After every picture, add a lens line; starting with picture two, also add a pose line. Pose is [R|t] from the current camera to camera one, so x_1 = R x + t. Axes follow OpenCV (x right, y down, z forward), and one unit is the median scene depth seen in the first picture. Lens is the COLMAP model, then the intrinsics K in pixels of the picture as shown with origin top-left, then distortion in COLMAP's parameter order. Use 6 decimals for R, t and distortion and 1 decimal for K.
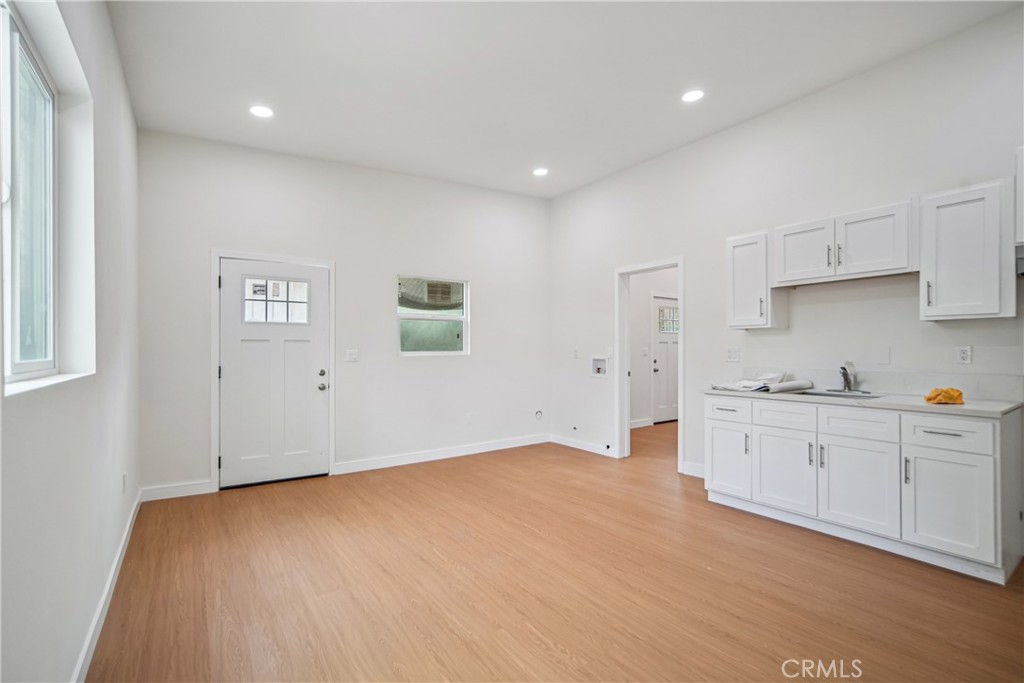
lens RADIAL K [[458.0, 0, 506.7], [0, 458.0, 343.3], [0, 0, 1]] dist [-0.026127, -0.000375]
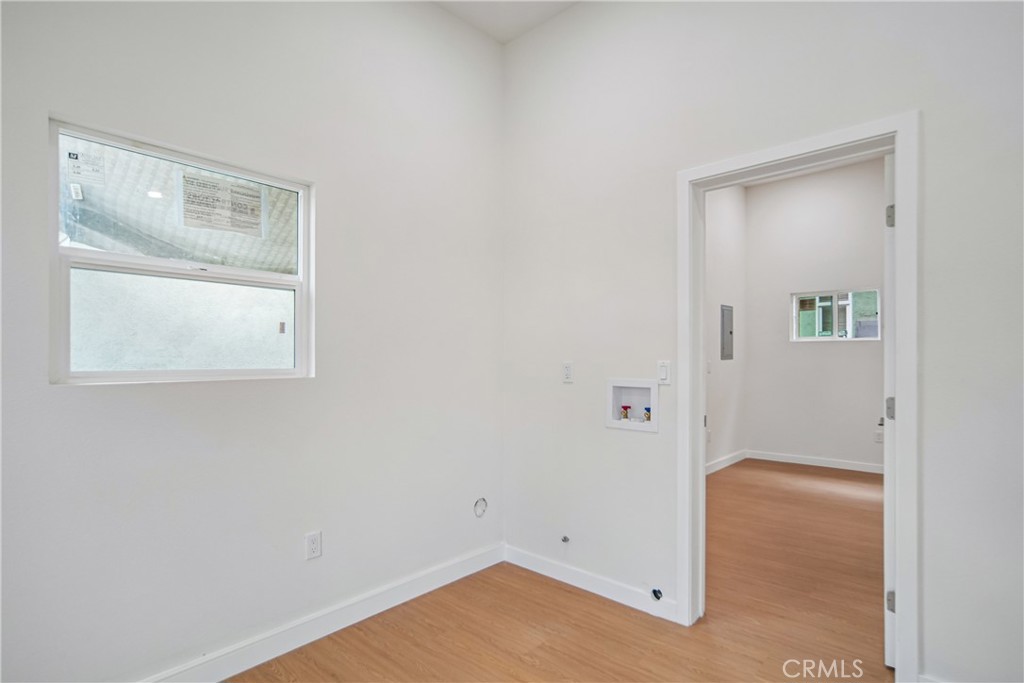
lens RADIAL K [[513.9, 0, 516.3], [0, 513.9, 356.3], [0, 0, 1]] dist [-0.004617, 0.000044]
pose [[0.971965, 0.005498, 0.235063, -0.025626], [-0.005768, 0.999983, 0.000460, 0.008411], [-0.235056, -0.001802, 0.971980, 0.760205]]
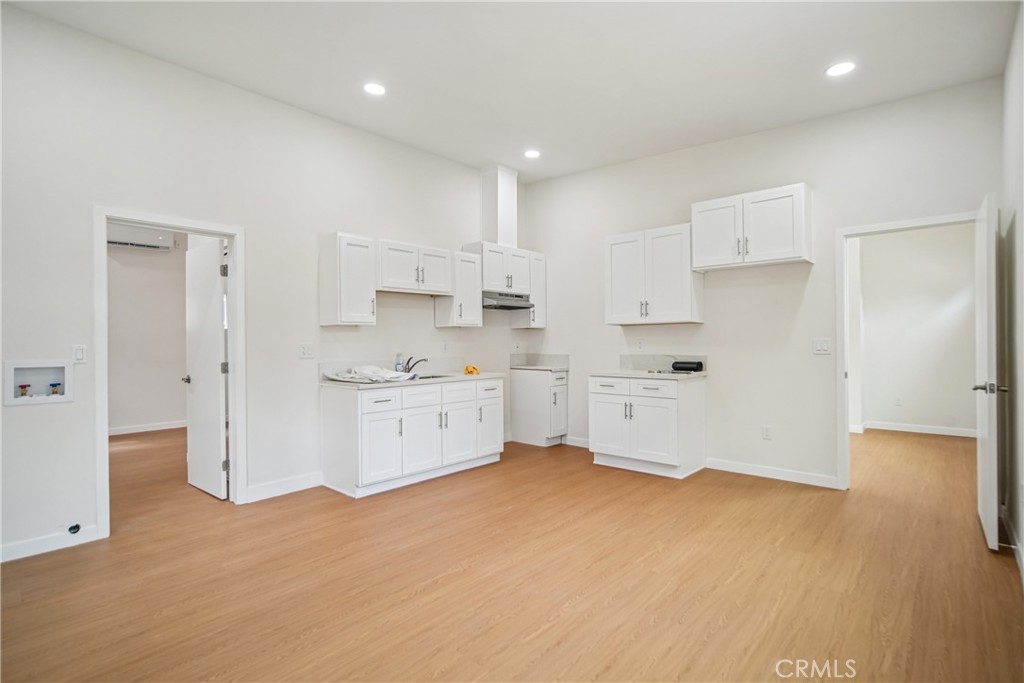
lens RADIAL K [[494.2, 0, 506.8], [0, 494.2, 342.0], [0, 0, 1]] dist [-0.013405, 0.004958]
pose [[-0.222432, 0.009026, 0.974906, -0.613812], [0.000140, 0.999957, -0.009226, 0.016113], [-0.974948, -0.001916, -0.222424, 0.847114]]
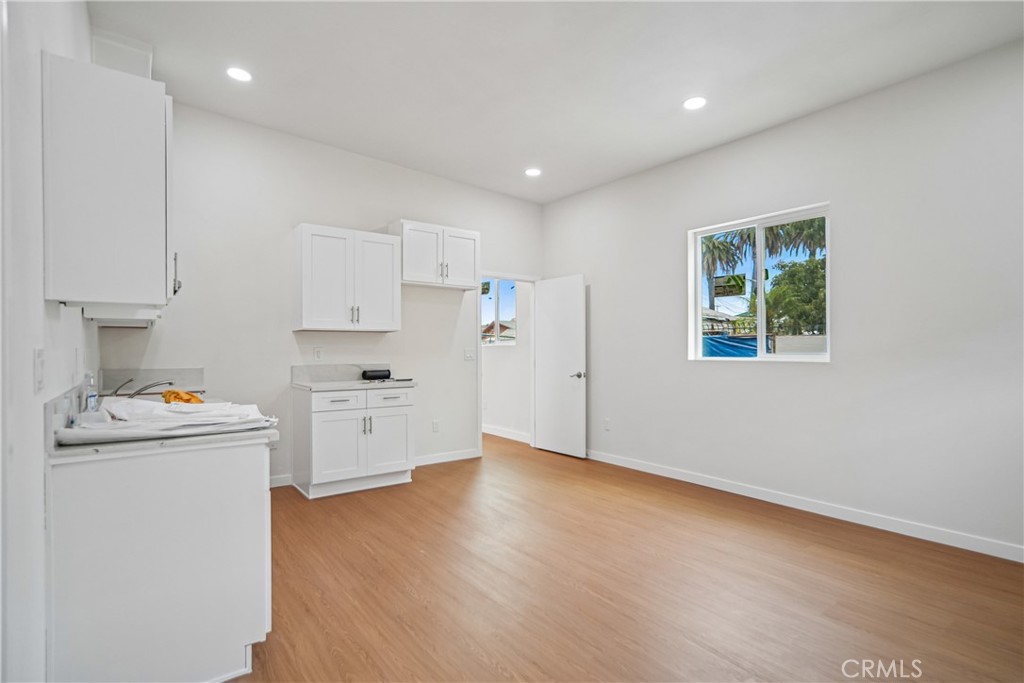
lens RADIAL K [[513.9, 0, 512.5], [0, 513.9, 348.6], [0, 0, 1]] dist [-0.004617, 0.000044]
pose [[-0.998862, 0.006457, -0.047258, 0.183324], [0.006925, 0.999928, -0.009749, 0.014569], [0.047192, -0.010065, -0.998835, 1.431024]]
